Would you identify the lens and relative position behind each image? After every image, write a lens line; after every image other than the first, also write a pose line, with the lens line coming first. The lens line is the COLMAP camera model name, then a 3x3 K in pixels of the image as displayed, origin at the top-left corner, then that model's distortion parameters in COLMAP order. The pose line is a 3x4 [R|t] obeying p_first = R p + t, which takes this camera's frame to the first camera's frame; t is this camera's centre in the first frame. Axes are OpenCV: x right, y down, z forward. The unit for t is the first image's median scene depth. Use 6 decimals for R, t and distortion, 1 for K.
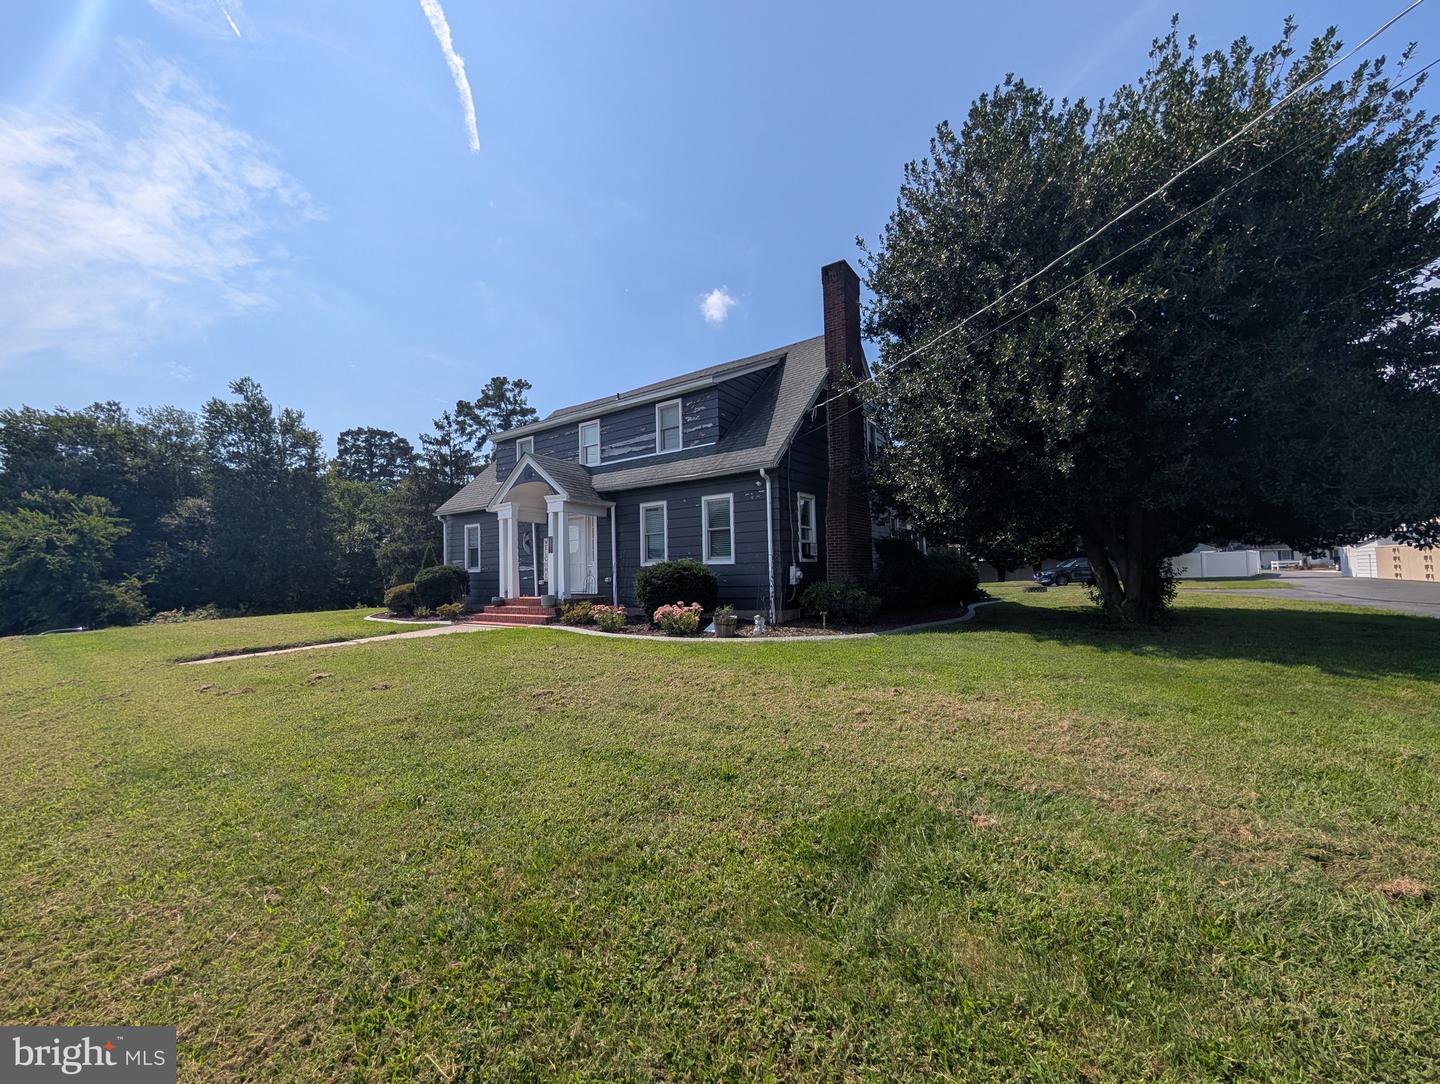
lens RADIAL K [[543.3, 0, 723.2], [0, 543.3, 545.3], [0, 0, 1]] dist [0.000160, -0.000265]
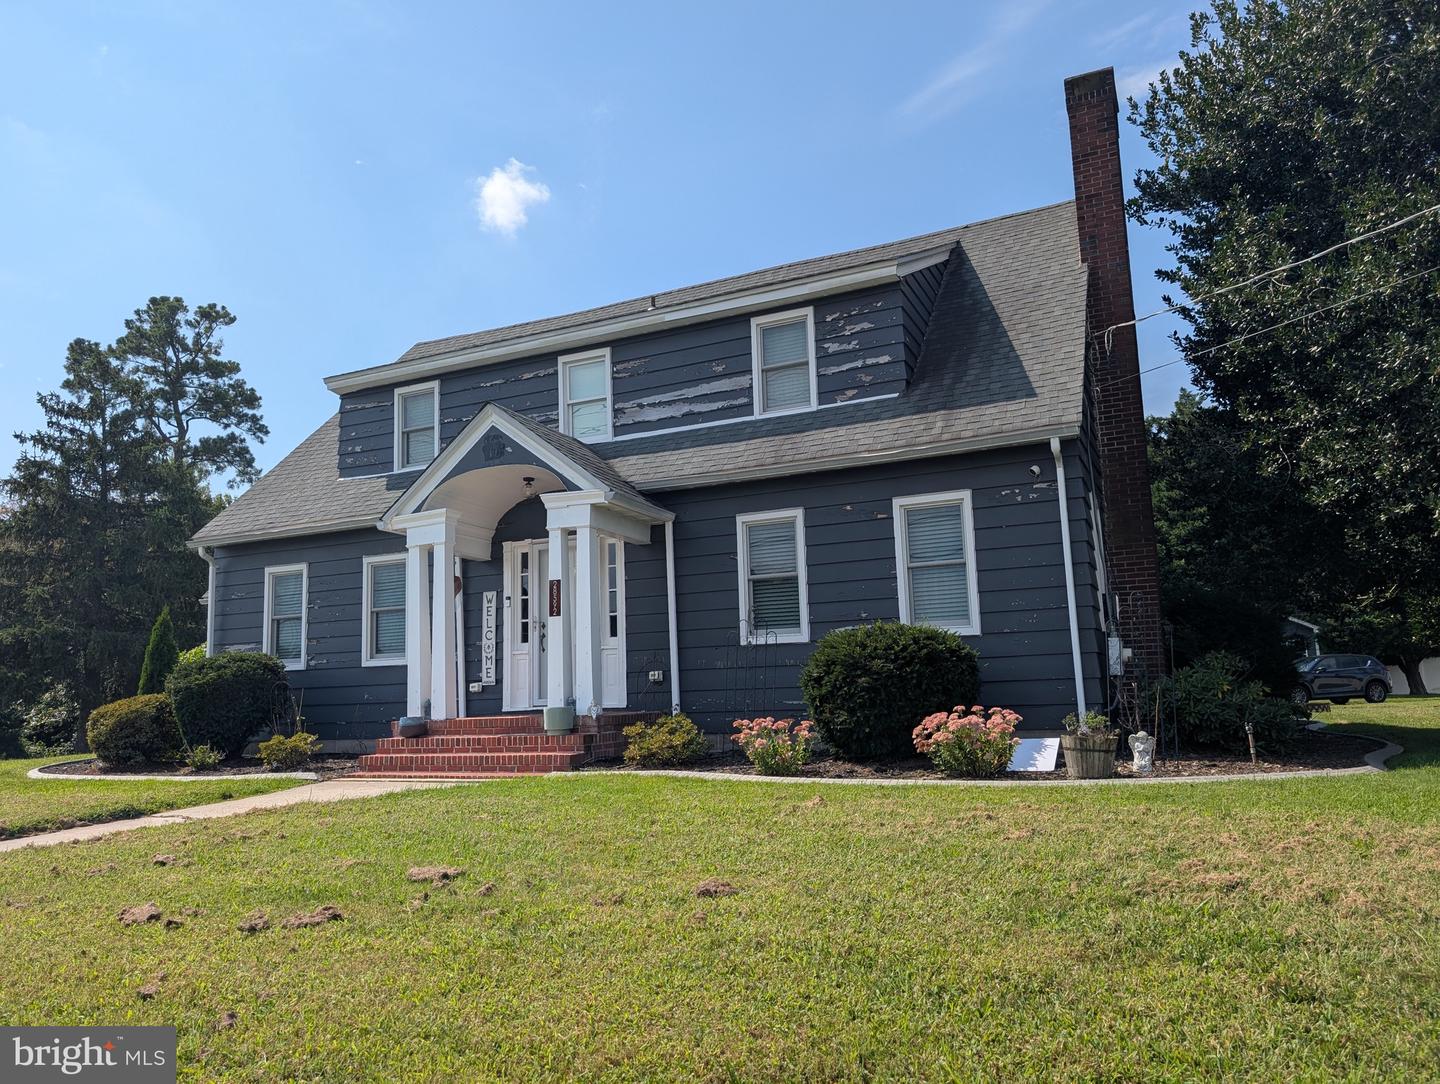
lens RADIAL K [[1022.2, 0, 715.0], [0, 1022.2, 546.7], [0, 0, 1]] dist [0.028567, -0.003813]
pose [[0.987565, 0.014734, 0.156520, -0.277992], [0.000659, 0.995202, -0.097842, 0.035279], [-0.157211, 0.096728, 0.982817, 0.102687]]
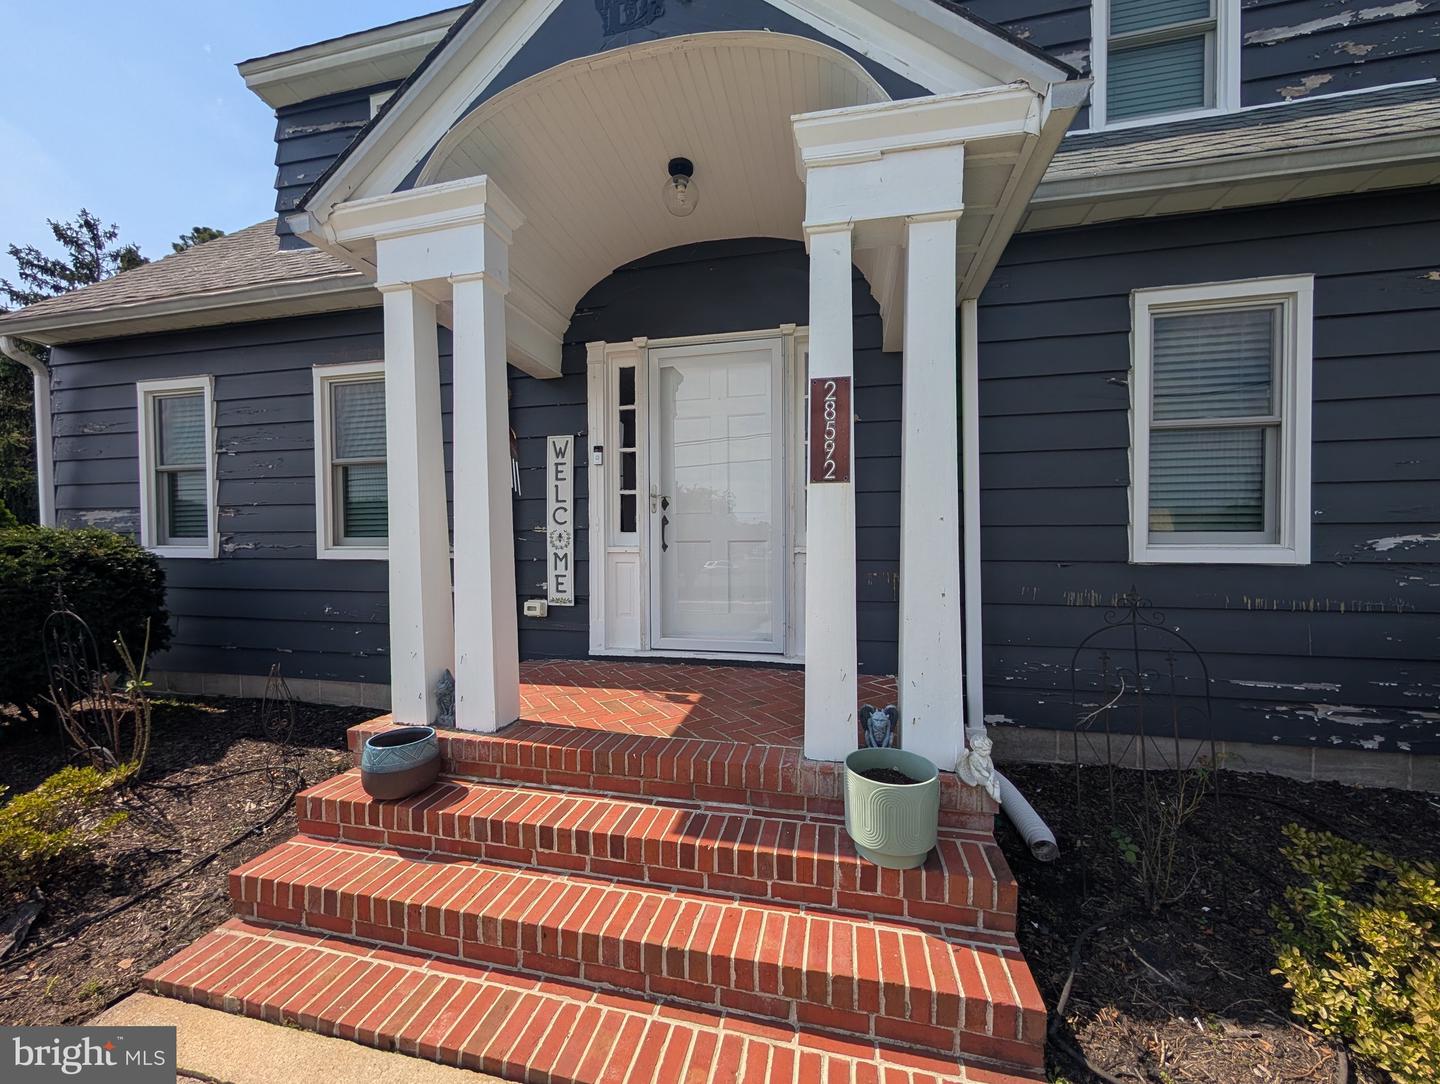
lens RADIAL K [[546.9, 0, 722.7], [0, 546.9, 549.6], [0, 0, 1]] dist [-0.000361, 0.000011]
pose [[0.931961, 0.014467, 0.362270, -0.353835], [-0.036799, 0.997818, 0.054820, 0.023735], [-0.360686, -0.064422, 0.930460, 0.745865]]
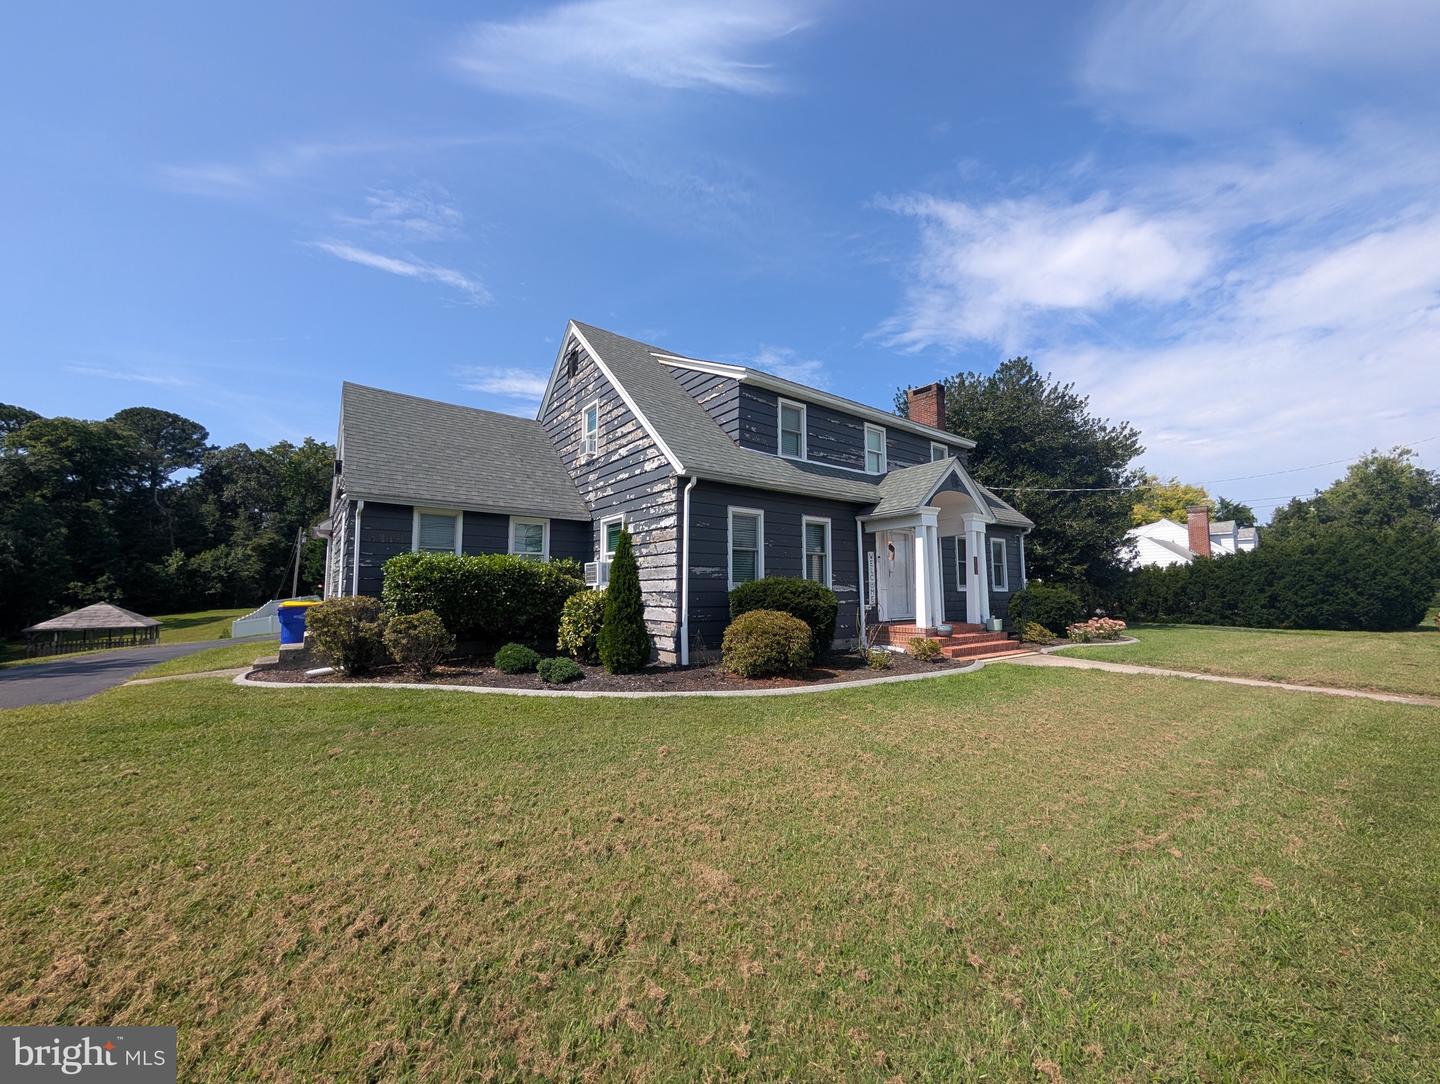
lens RADIAL K [[543.3, 0, 723.2], [0, 543.3, 545.3], [0, 0, 1]] dist [0.000160, -0.000265]
pose [[0.312149, 0.102916, 0.944442, -1.171610], [-0.047662, 0.994560, -0.092625, 0.063261], [-0.948837, -0.016102, 0.315357, 0.974263]]
